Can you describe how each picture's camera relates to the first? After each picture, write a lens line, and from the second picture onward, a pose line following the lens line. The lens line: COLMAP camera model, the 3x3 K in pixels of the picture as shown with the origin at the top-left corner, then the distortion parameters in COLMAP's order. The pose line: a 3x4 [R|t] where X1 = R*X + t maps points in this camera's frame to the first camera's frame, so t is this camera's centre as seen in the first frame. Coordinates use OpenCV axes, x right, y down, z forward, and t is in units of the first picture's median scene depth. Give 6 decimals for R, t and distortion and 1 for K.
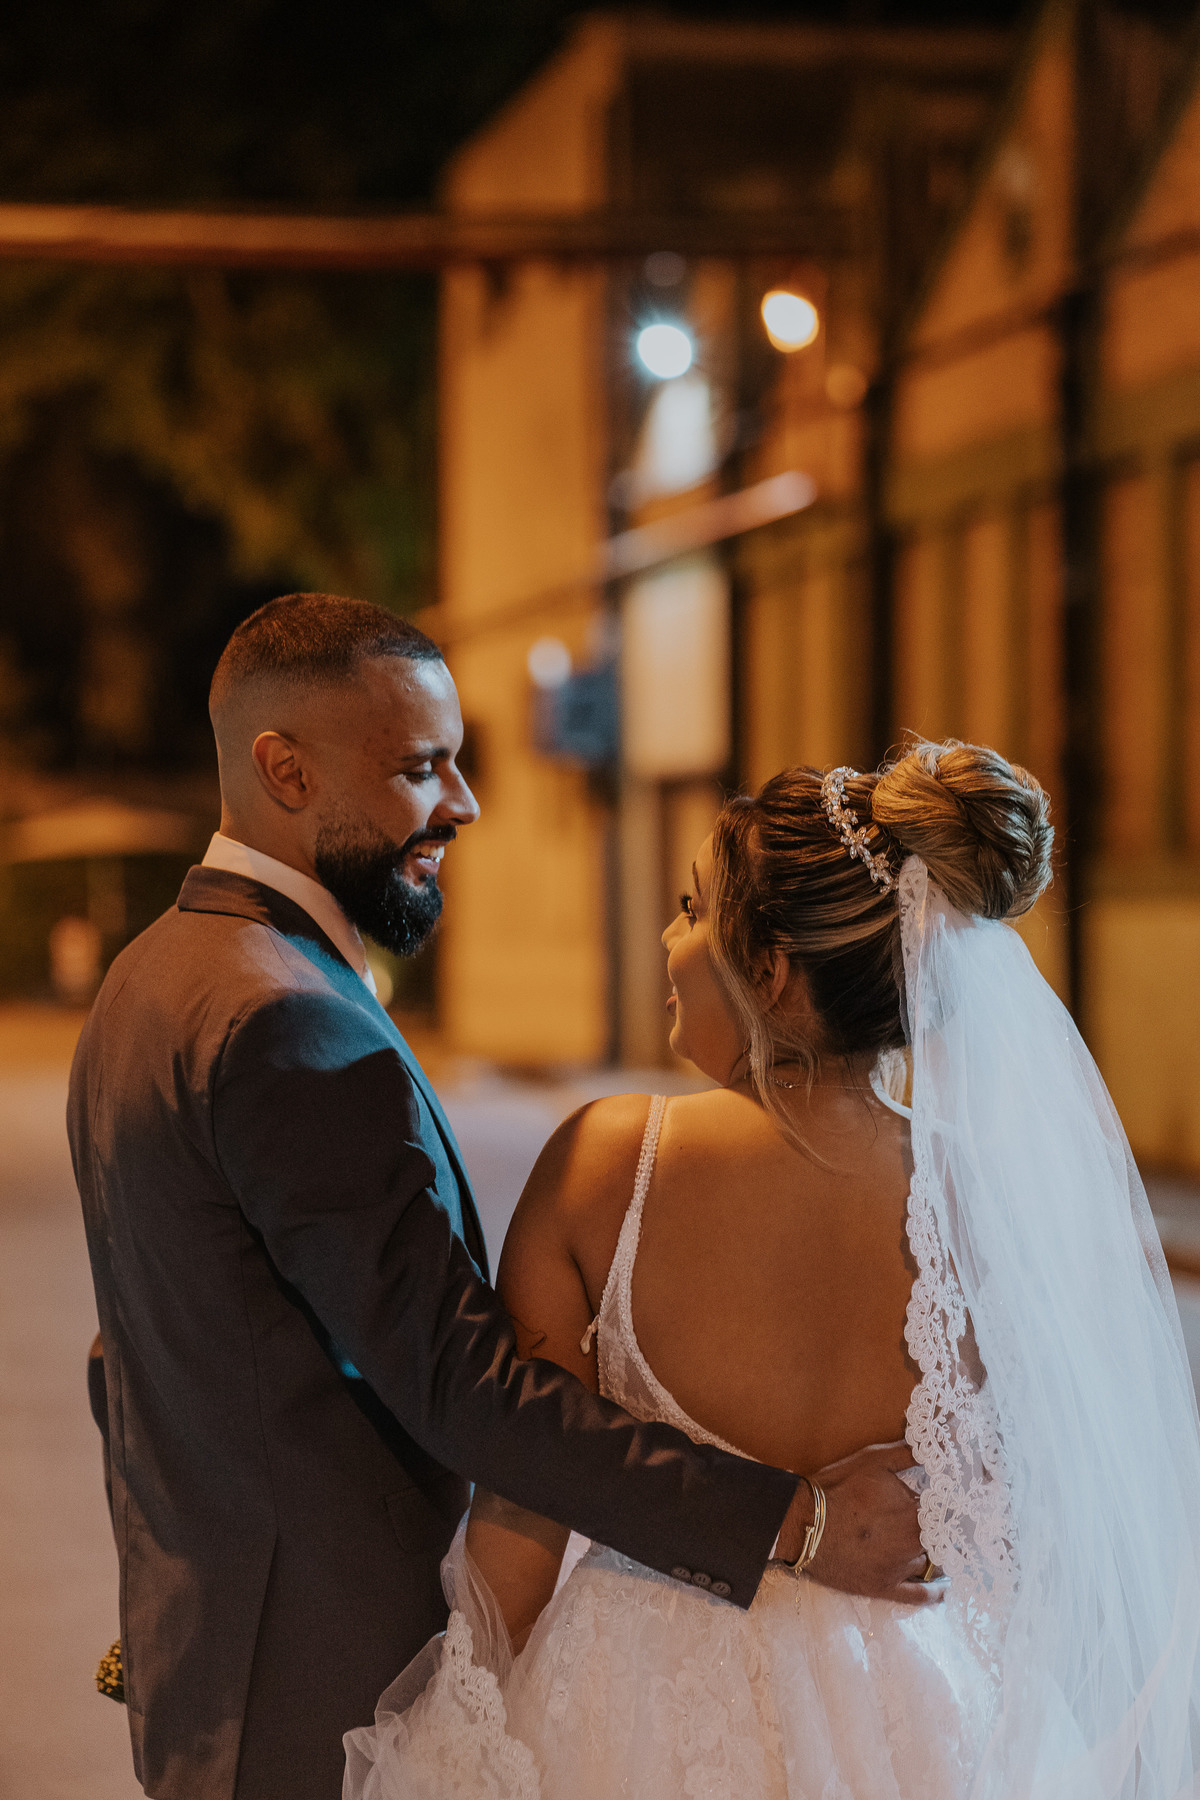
lens RADIAL K [[4391.0, 0, 599.0], [0, 4391.0, 899.4], [0, 0, 1]] dist [0.003580, 0.000000]
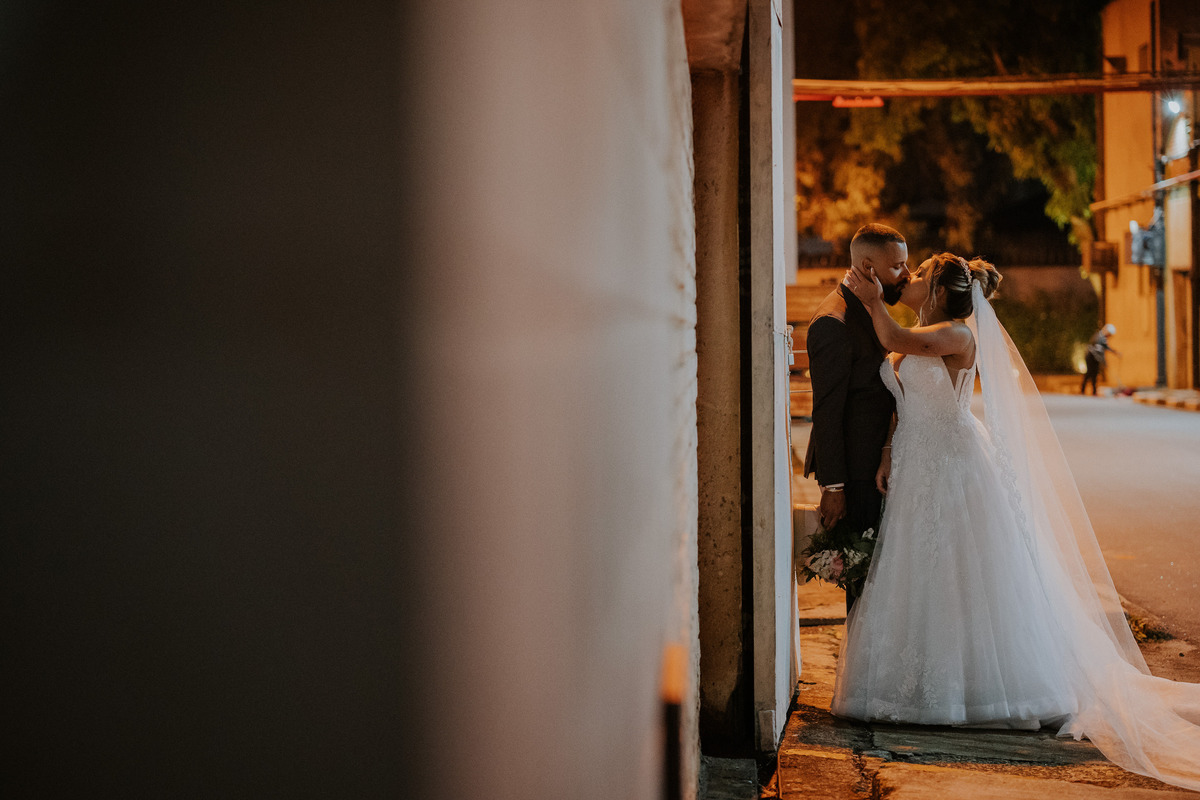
lens RADIAL K [[2927.3, 0, 597.1], [0, 2927.3, 390.2], [0, 0, 1]] dist [0.003580, 0.000000]
pose [[0.972843, -0.005128, -0.231410, 0.075518], [0.009304, 0.999813, 0.016958, 0.007070], [0.231279, -0.018650, 0.972709, -0.681314]]
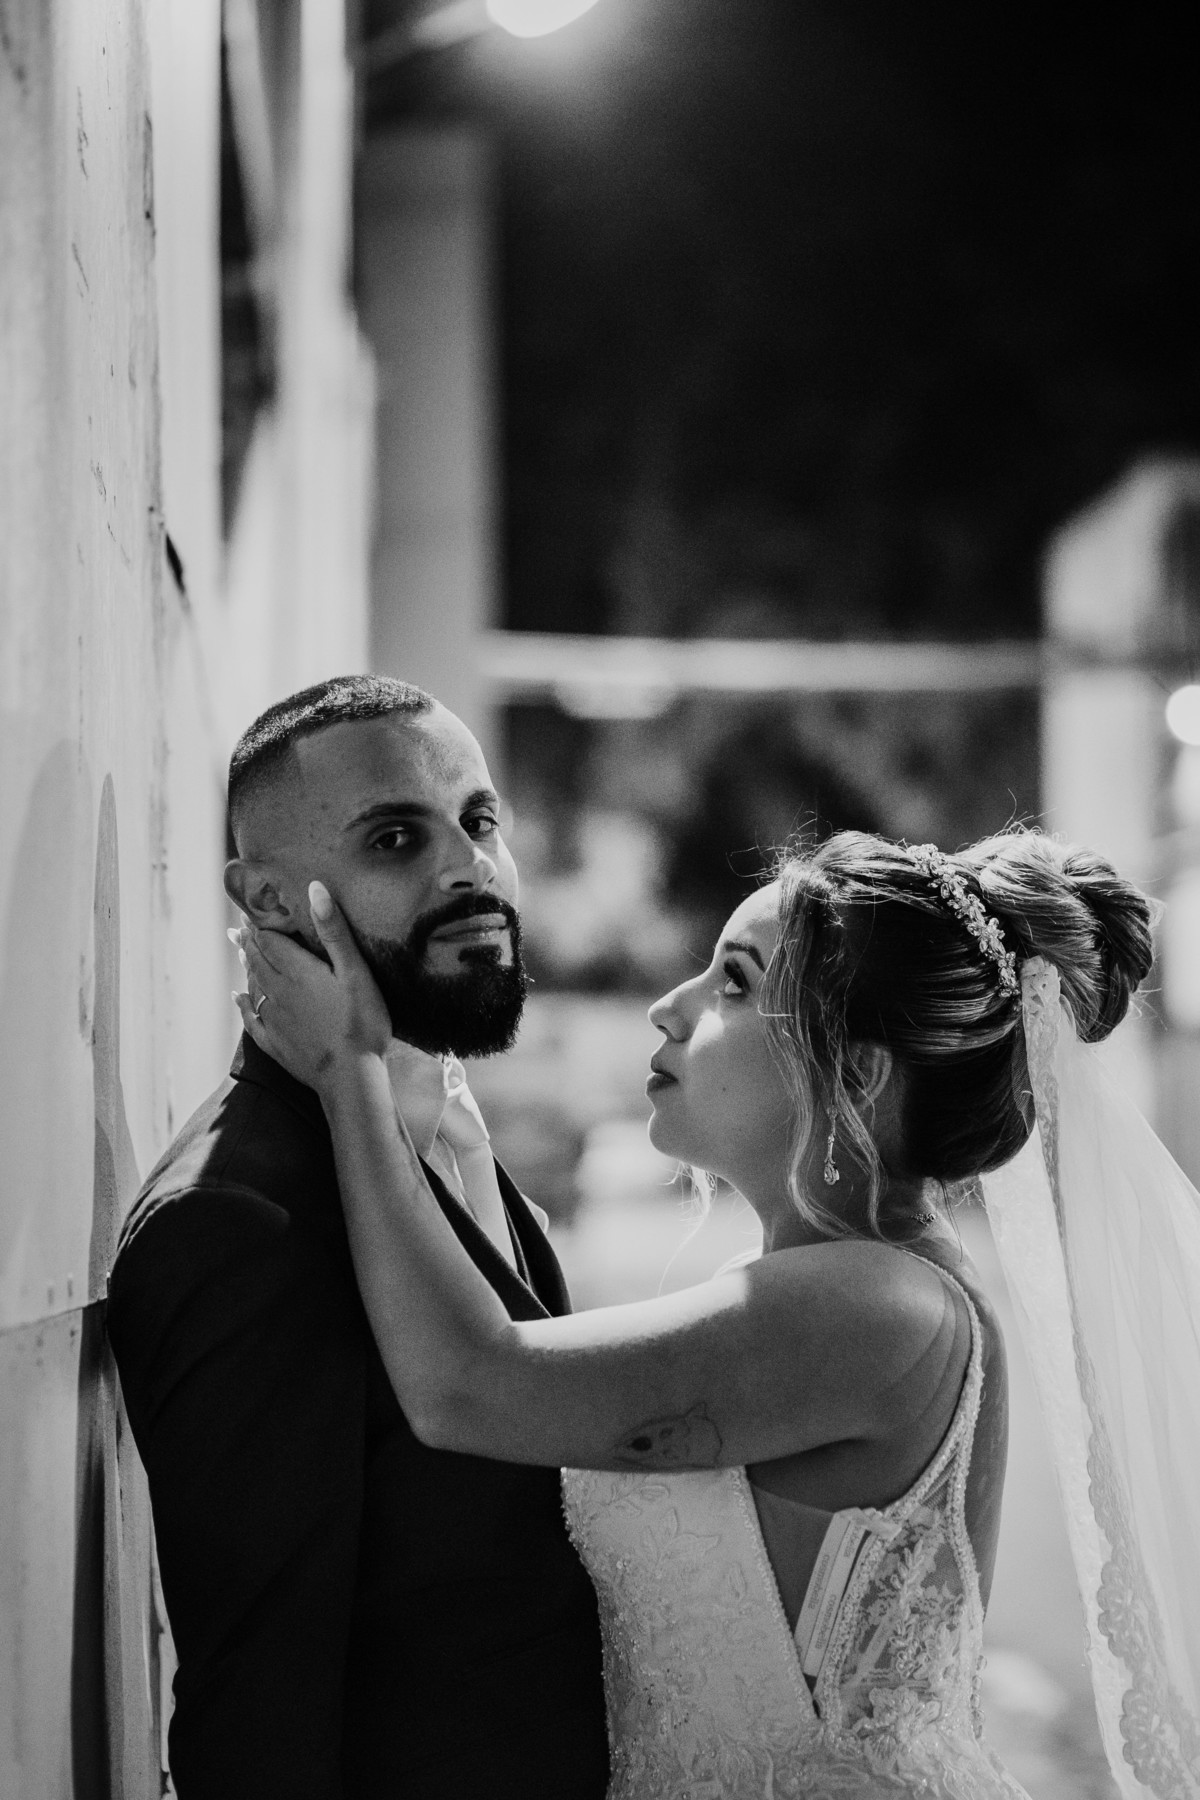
lens RADIAL K [[4604.3, 0, 601.7], [0, 4604.3, 896.5], [0, 0, 1]] dist [-0.189269, 0.000000]
pose [[0.988399, -0.023862, -0.149995, 0.043482], [0.016481, 0.998600, -0.050264, 0.003166], [0.150985, 0.047208, 0.987408, -0.425942]]
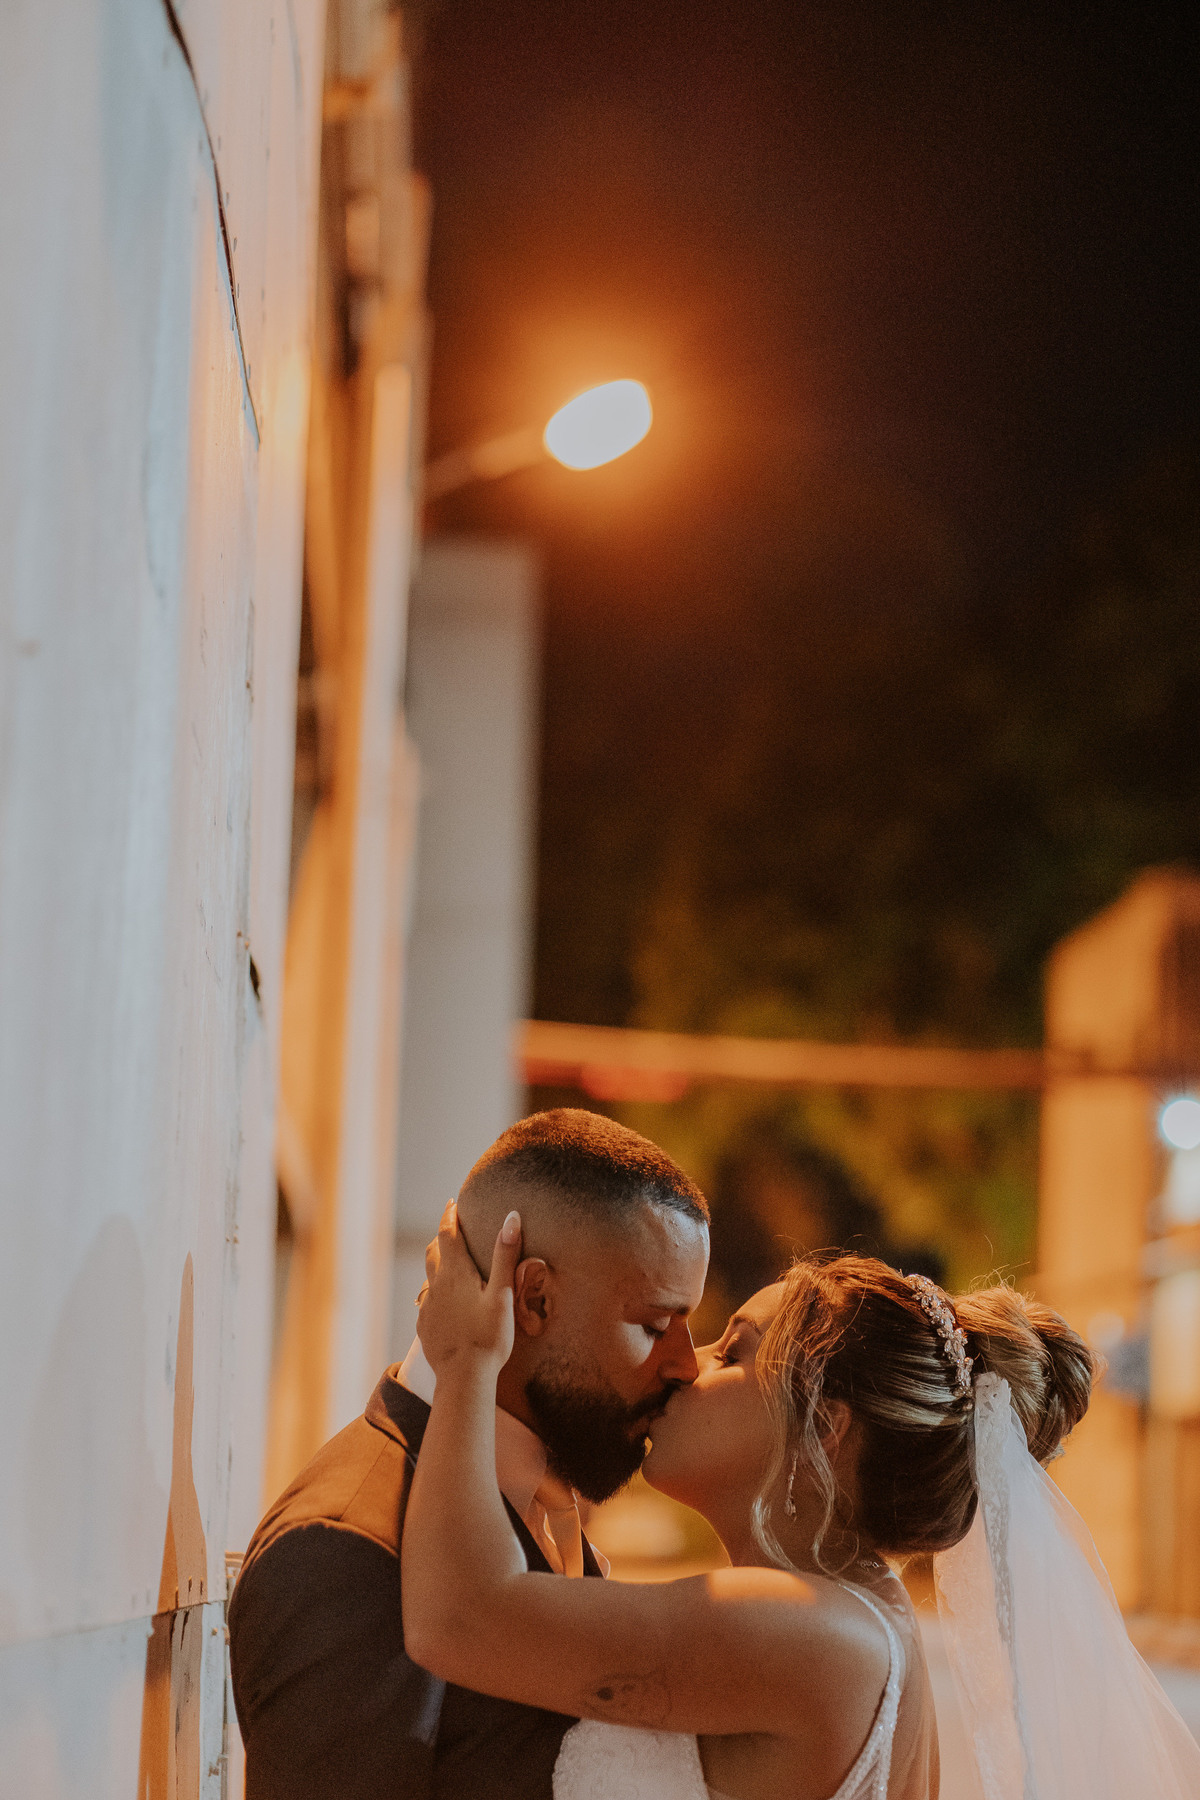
lens RADIAL K [[4391.0, 0, 595.6], [0, 4391.0, 898.4], [0, 0, 1]] dist [0.003580, 0.000000]
pose [[0.987812, 0.005763, -0.155545, 0.044720], [-0.026887, 0.990610, -0.134048, 0.003333], [0.153311, 0.136596, 0.978692, -0.433413]]
